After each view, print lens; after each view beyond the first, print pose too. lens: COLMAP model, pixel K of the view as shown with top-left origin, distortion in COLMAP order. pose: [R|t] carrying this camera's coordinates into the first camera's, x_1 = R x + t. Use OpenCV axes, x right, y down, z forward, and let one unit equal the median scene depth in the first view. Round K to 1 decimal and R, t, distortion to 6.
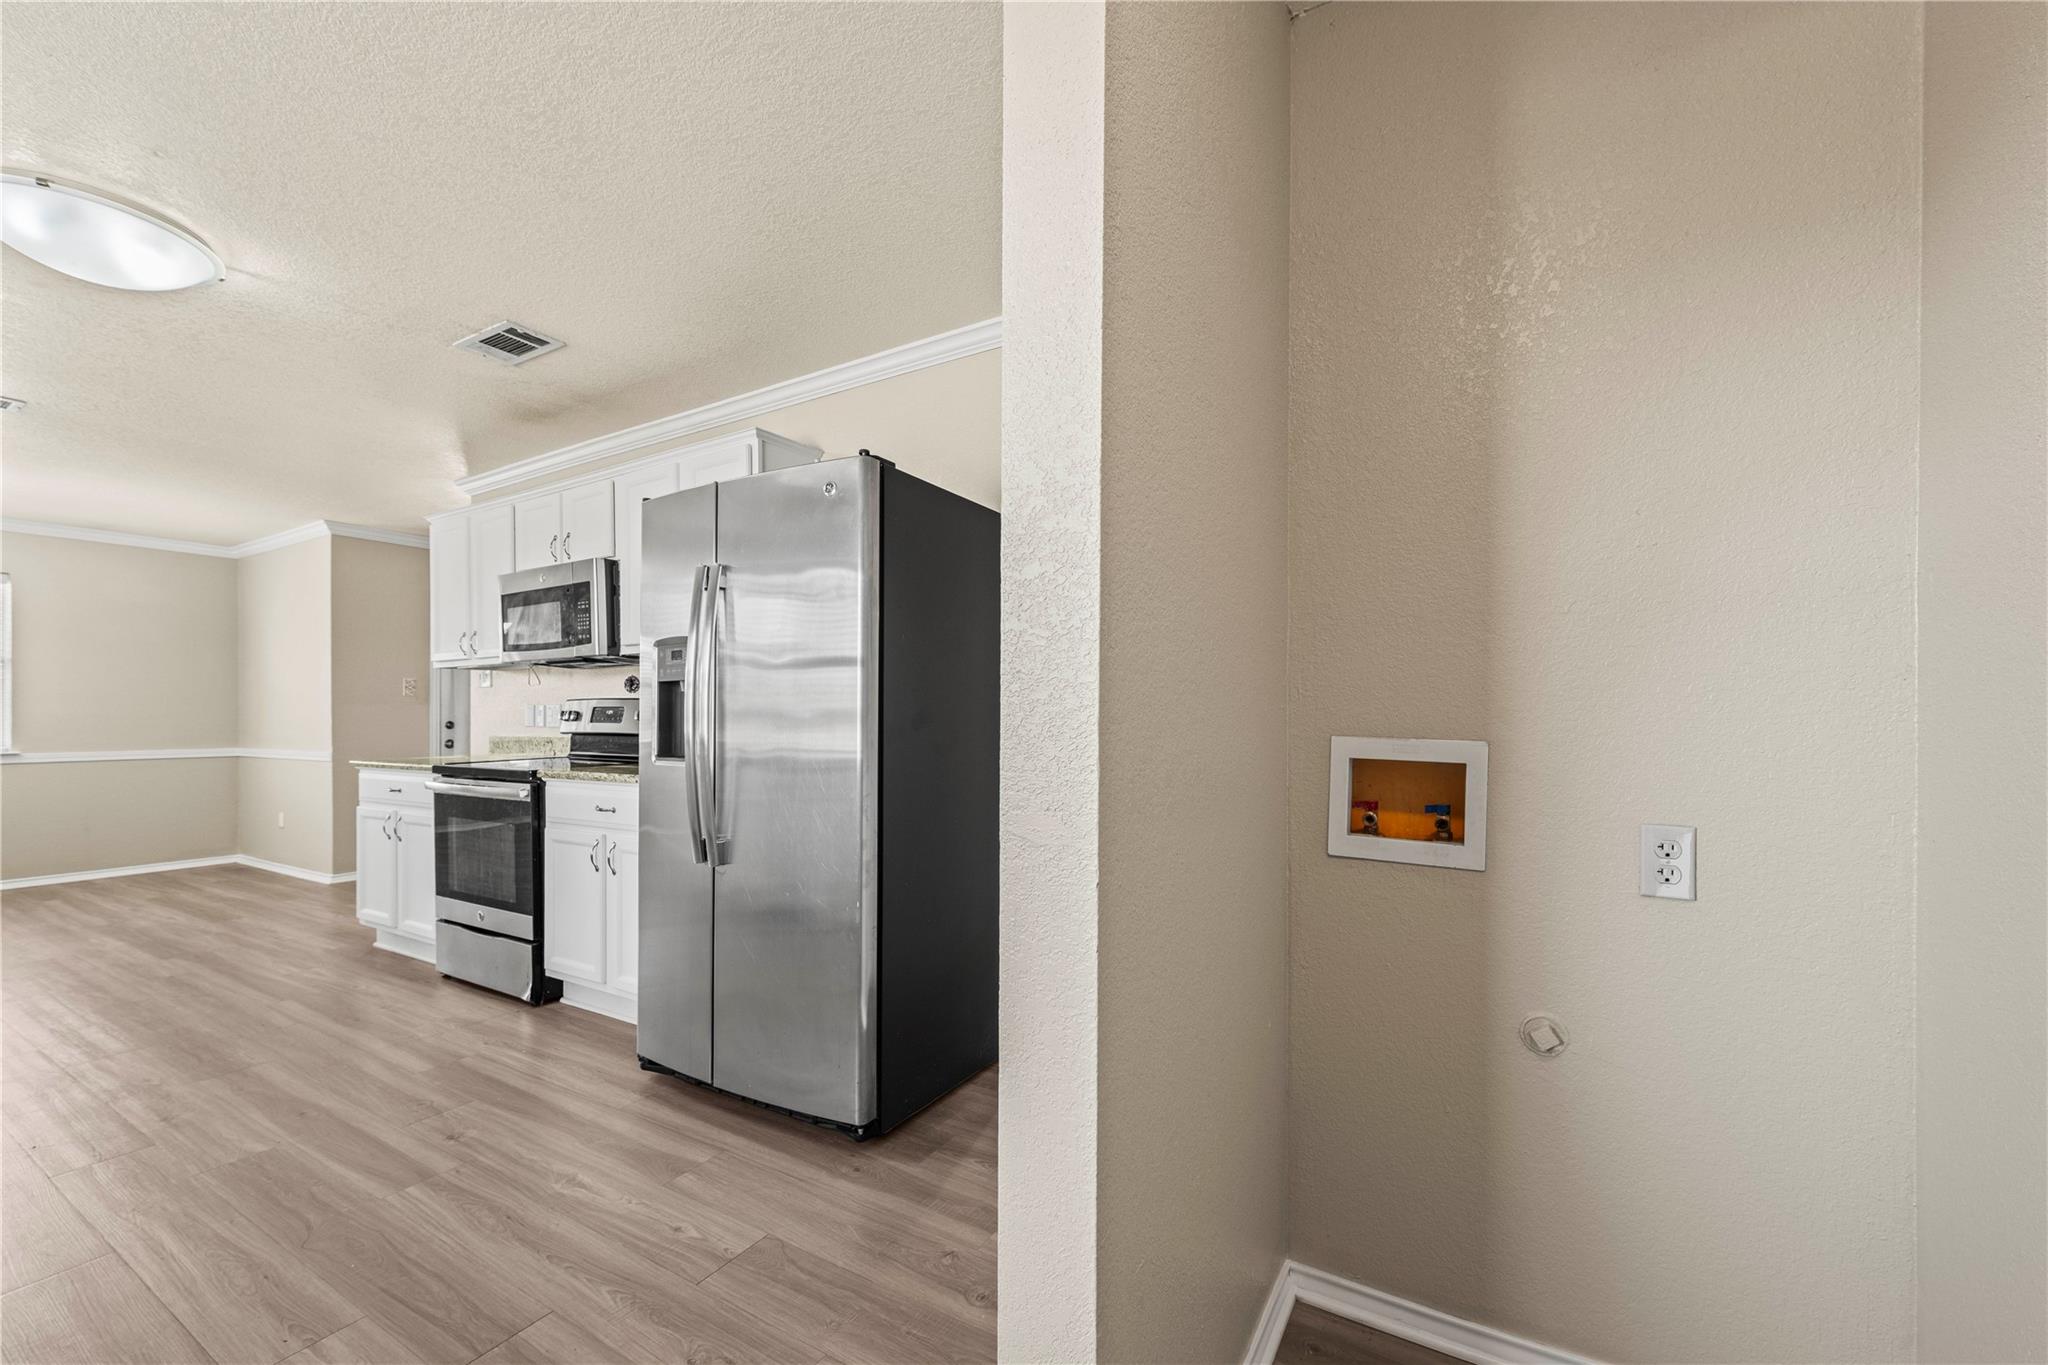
lens RADIAL K [[815.8, 0, 1036.8], [0, 815.8, 717.1], [0, 0, 1]] dist [0.001884, 0.000436]
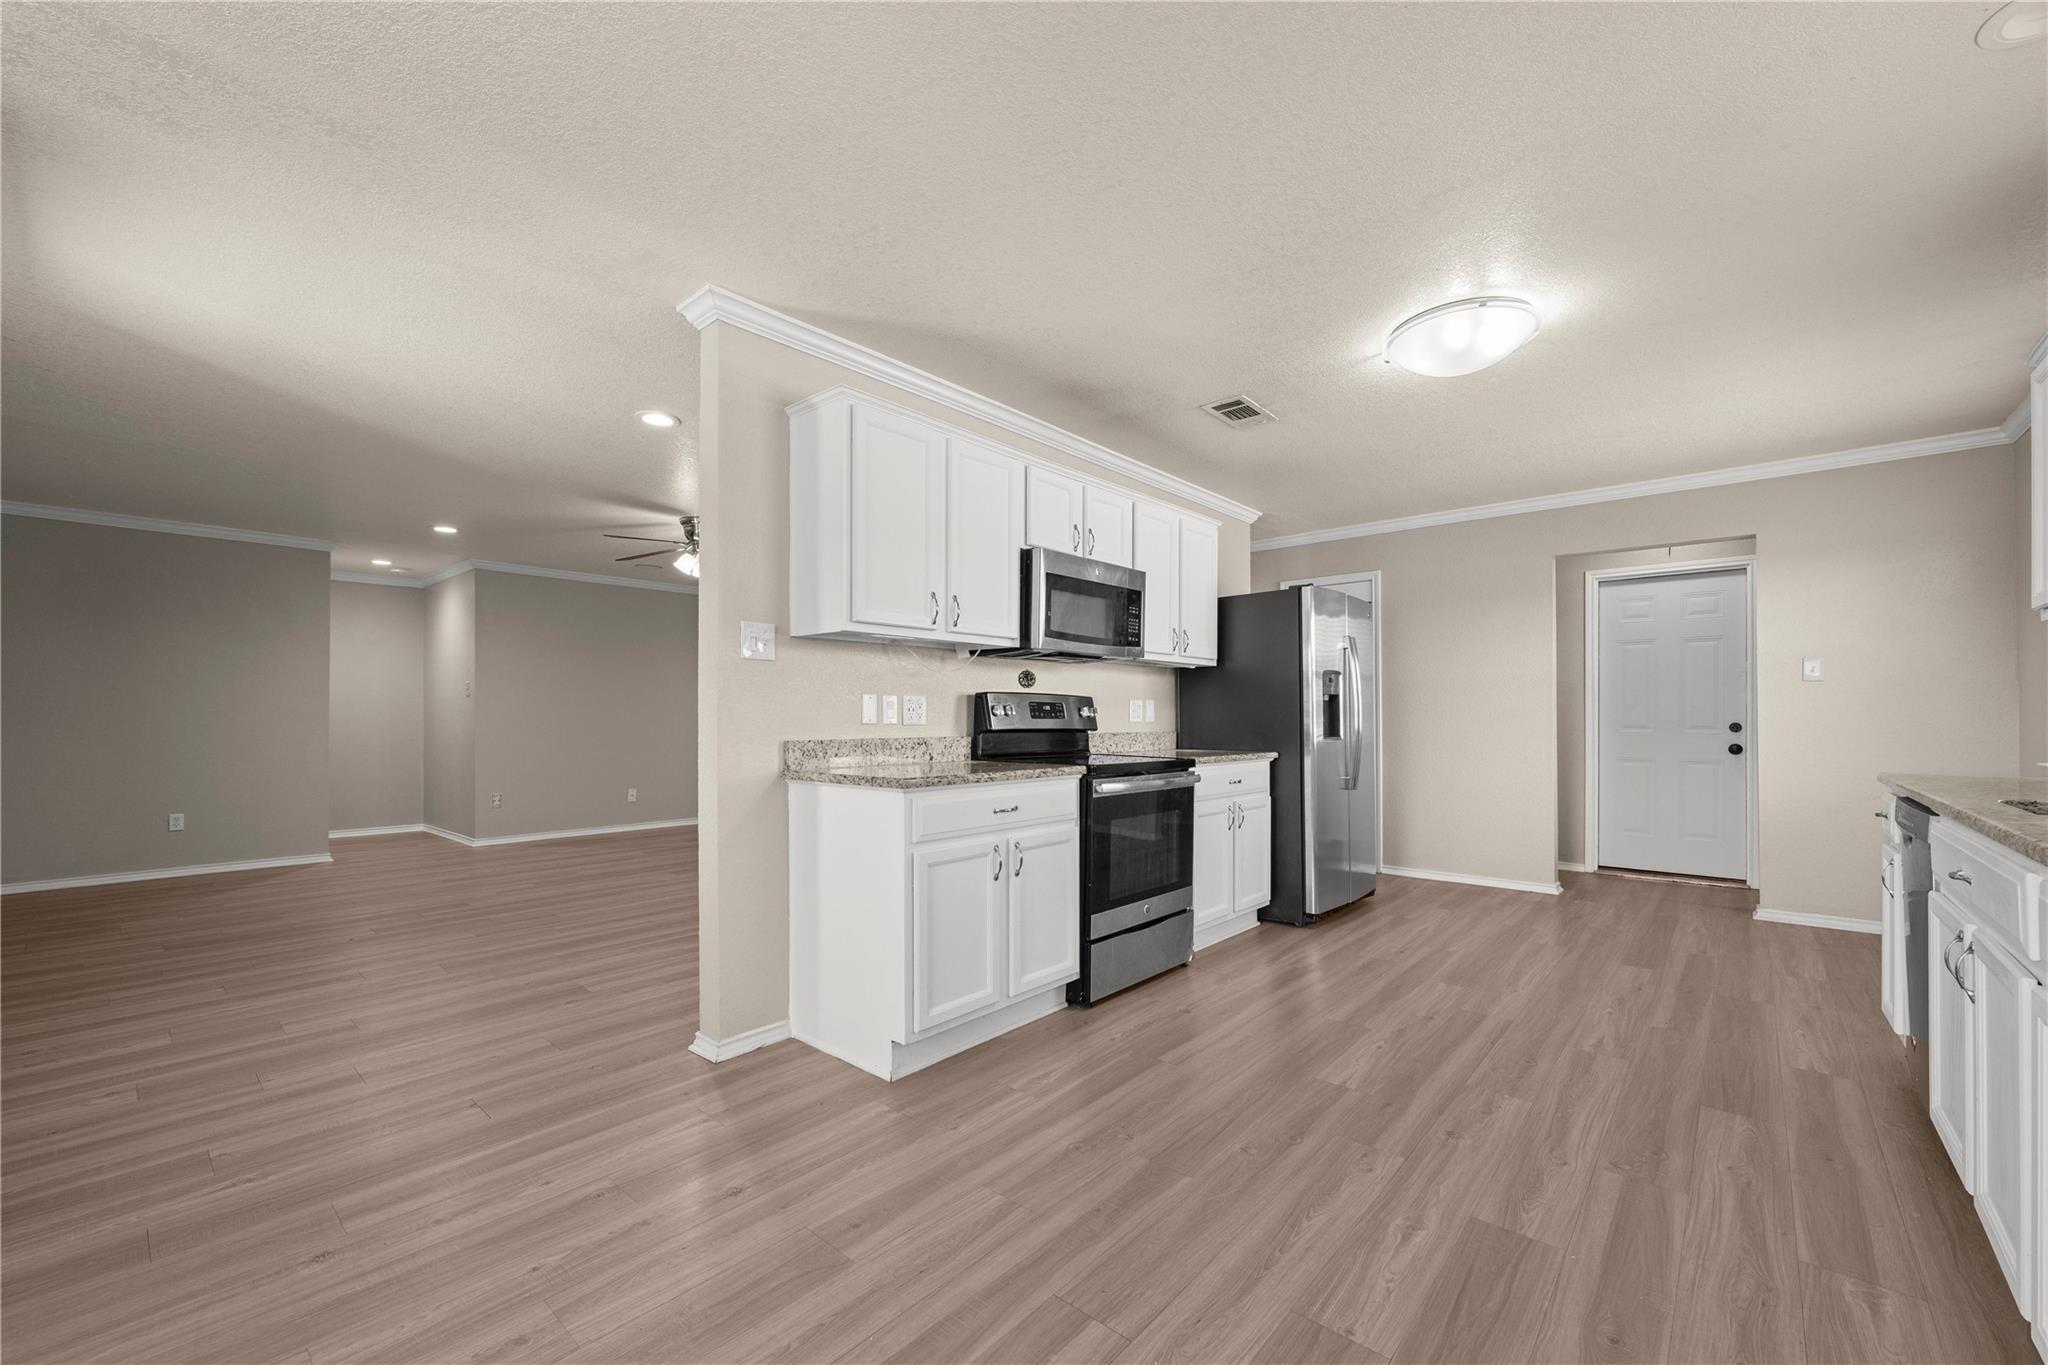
lens RADIAL K [[815.8, 0, 1036.8], [0, 815.8, 717.1], [0, 0, 1]] dist [0.001884, 0.000436]
pose [[0.185227, 0.000430, 0.982696, -1.643682], [-0.005414, 0.999985, 0.000582, 0.005477], [-0.982681, -0.005428, 0.185226, 0.917748]]
